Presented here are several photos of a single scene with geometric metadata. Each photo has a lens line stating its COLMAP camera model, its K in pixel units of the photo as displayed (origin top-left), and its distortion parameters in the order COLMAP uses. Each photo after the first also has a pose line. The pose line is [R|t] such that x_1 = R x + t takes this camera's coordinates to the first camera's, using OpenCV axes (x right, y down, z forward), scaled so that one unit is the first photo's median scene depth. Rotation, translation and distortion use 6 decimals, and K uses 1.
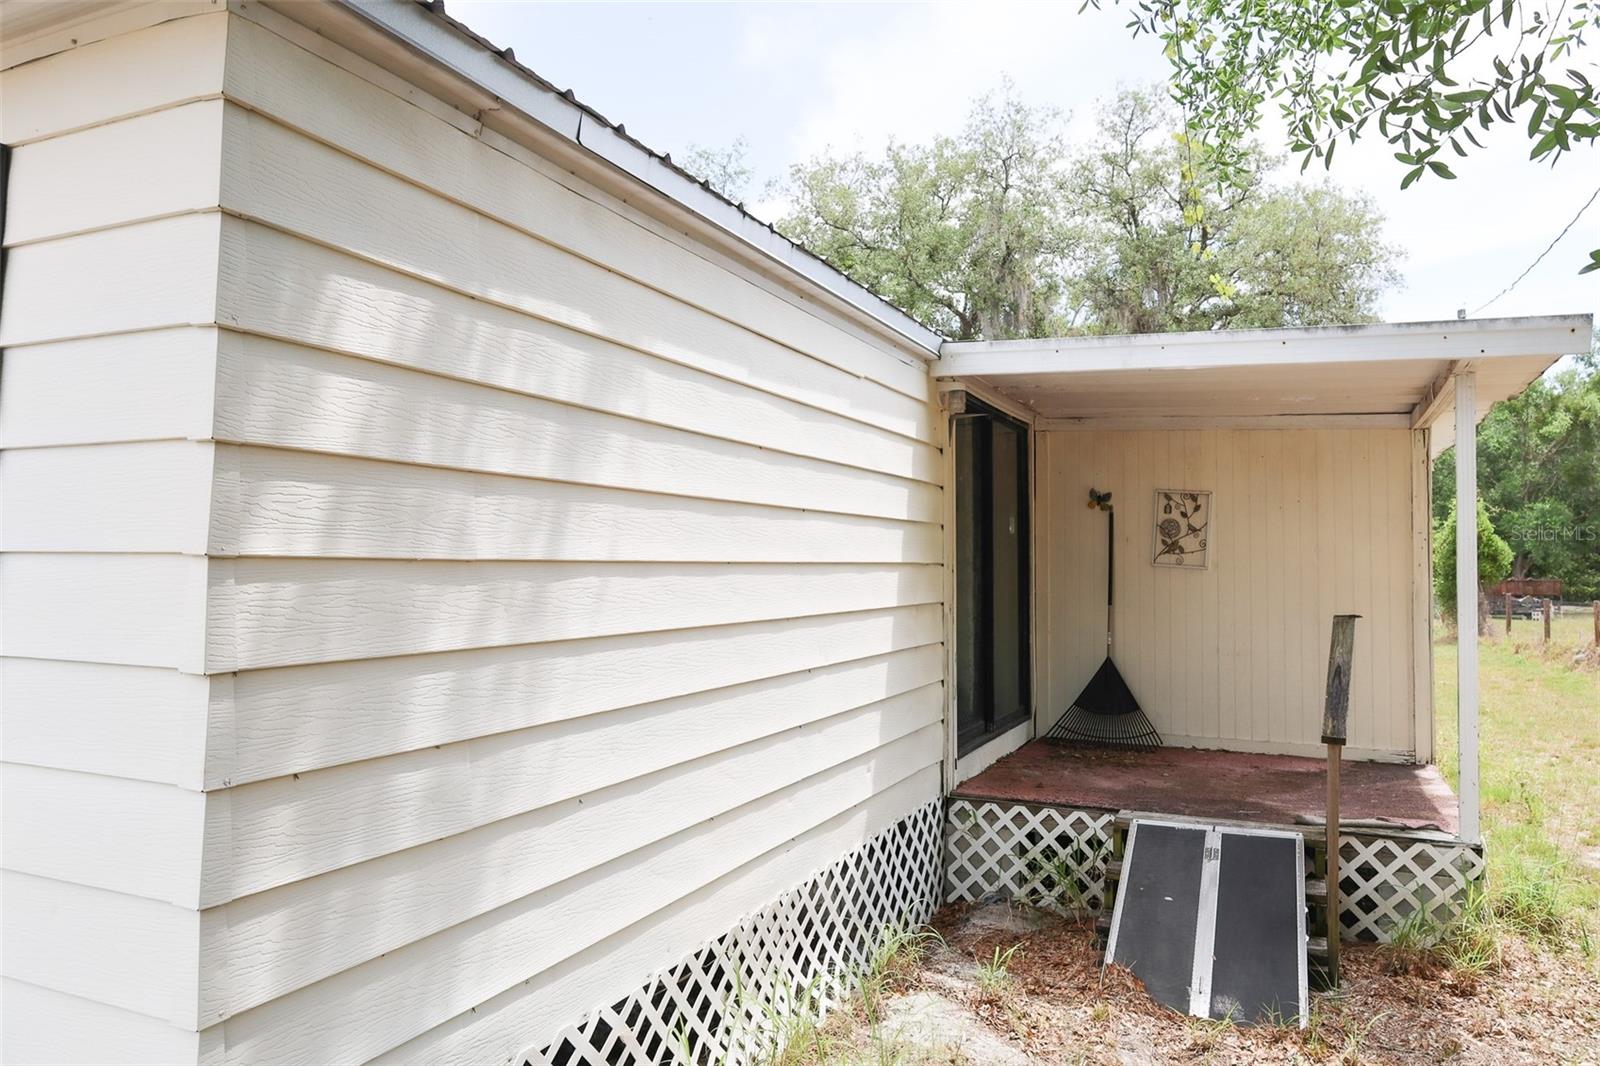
lens RADIAL K [[1084.2, 0, 800.0], [0, 1084.2, 533.0], [0, 0, 1]] dist [0.001906, 0.000015]
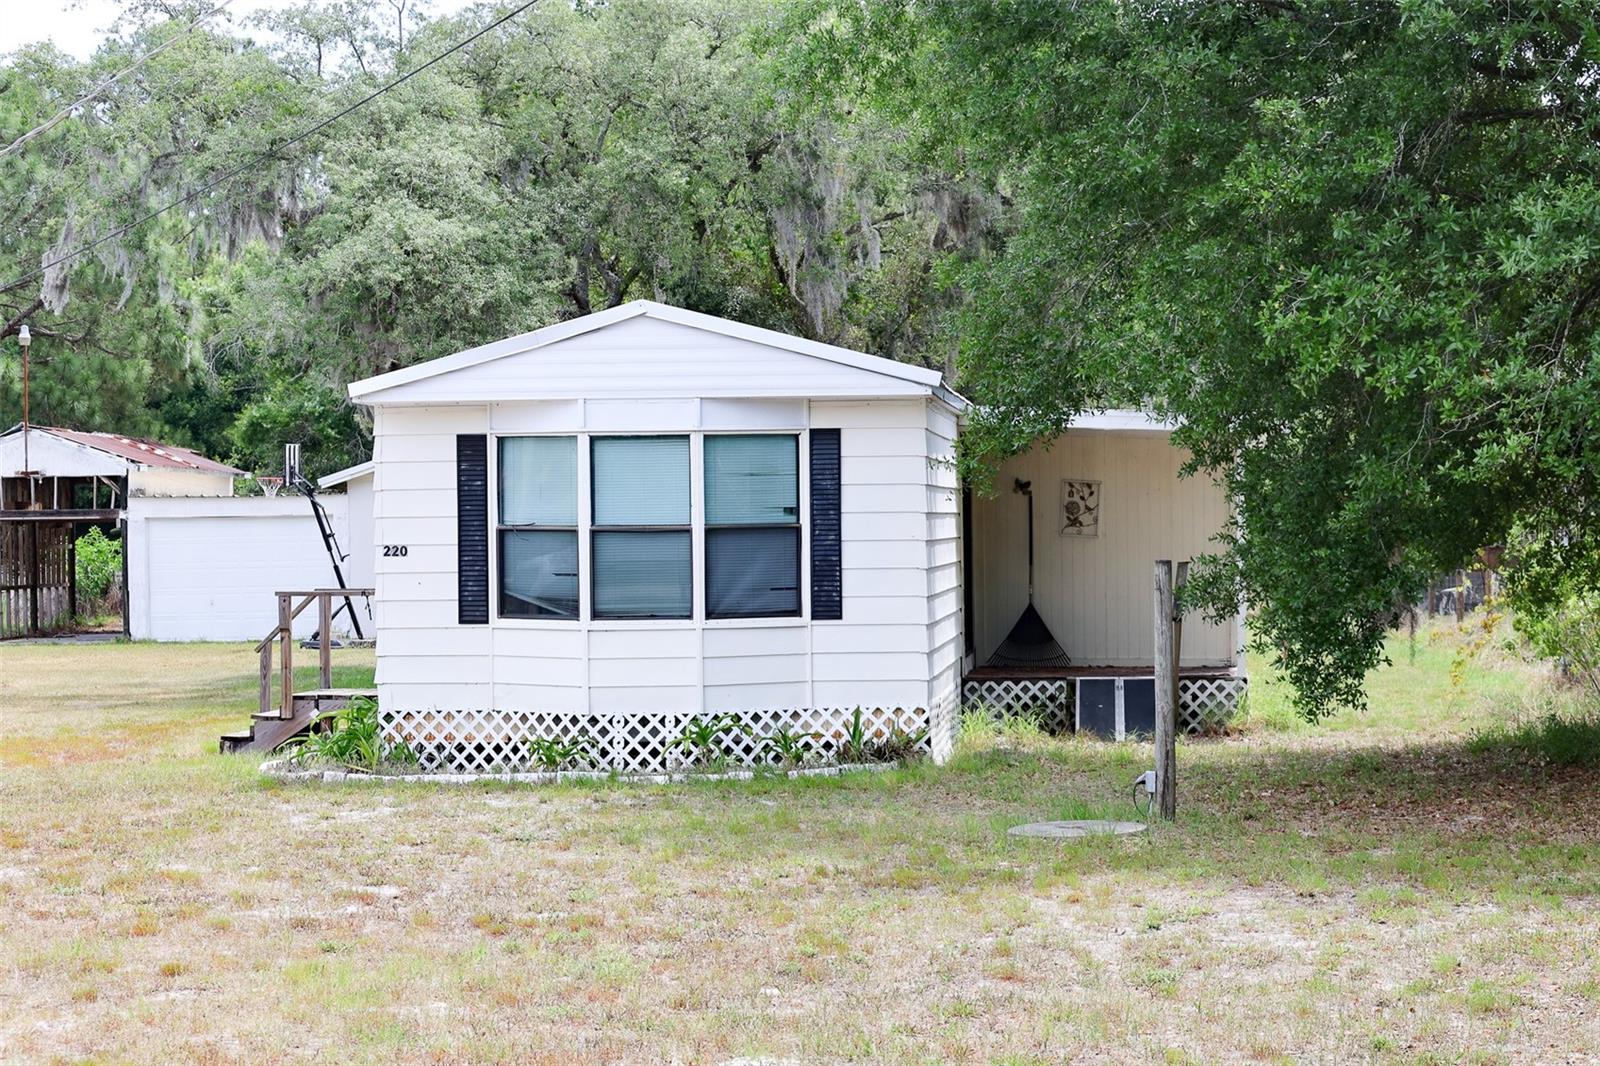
lens RADIAL K [[2637.3, 0, 800.0], [0, 2637.3, 533.0], [0, 0, 1]] dist [-0.001590, -0.000255]
pose [[0.954888, -0.012847, 0.296689, -1.279975], [0.003777, 0.999508, 0.031123, -0.102318], [-0.296943, -0.028598, 0.954467, -2.722189]]
